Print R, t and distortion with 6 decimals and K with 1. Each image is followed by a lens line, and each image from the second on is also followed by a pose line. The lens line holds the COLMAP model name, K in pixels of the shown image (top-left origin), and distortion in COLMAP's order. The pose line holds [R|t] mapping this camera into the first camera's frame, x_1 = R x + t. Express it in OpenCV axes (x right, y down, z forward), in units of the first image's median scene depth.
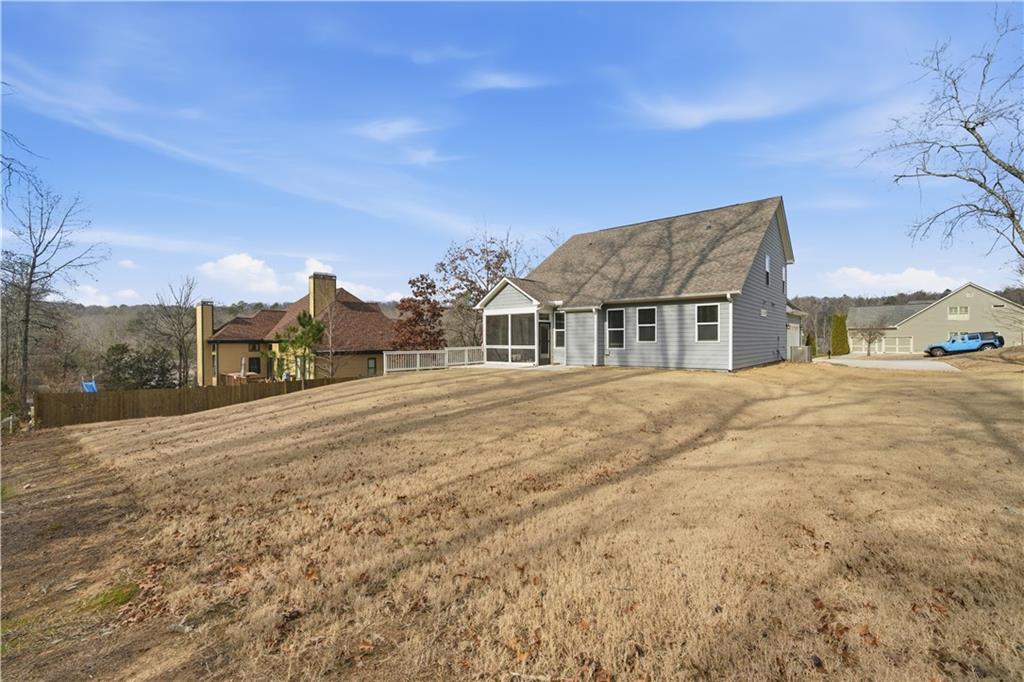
lens RADIAL K [[473.8, 0, 507.5], [0, 473.8, 345.9], [0, 0, 1]] dist [-0.001417, 0.000315]
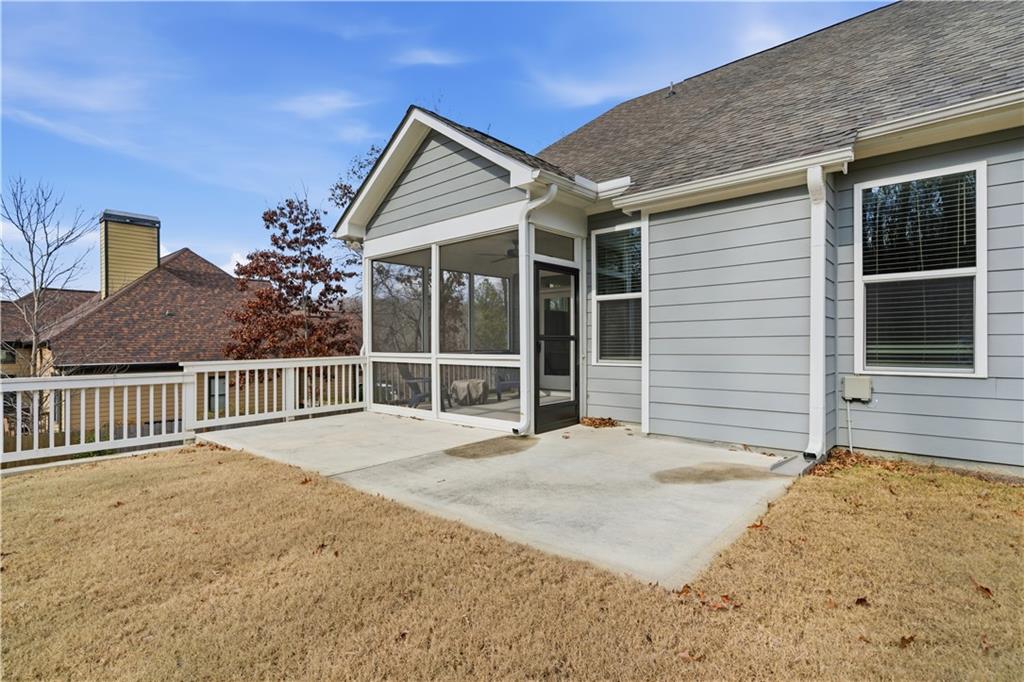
lens RADIAL K [[473.8, 0, 507.5], [0, 473.8, 345.9], [0, 0, 1]] dist [-0.001417, 0.000315]
pose [[0.999904, 0.004923, -0.012957, 0.052905], [-0.005129, 0.999861, -0.015852, -0.000894], [0.012877, 0.015917, 0.999790, 0.719039]]
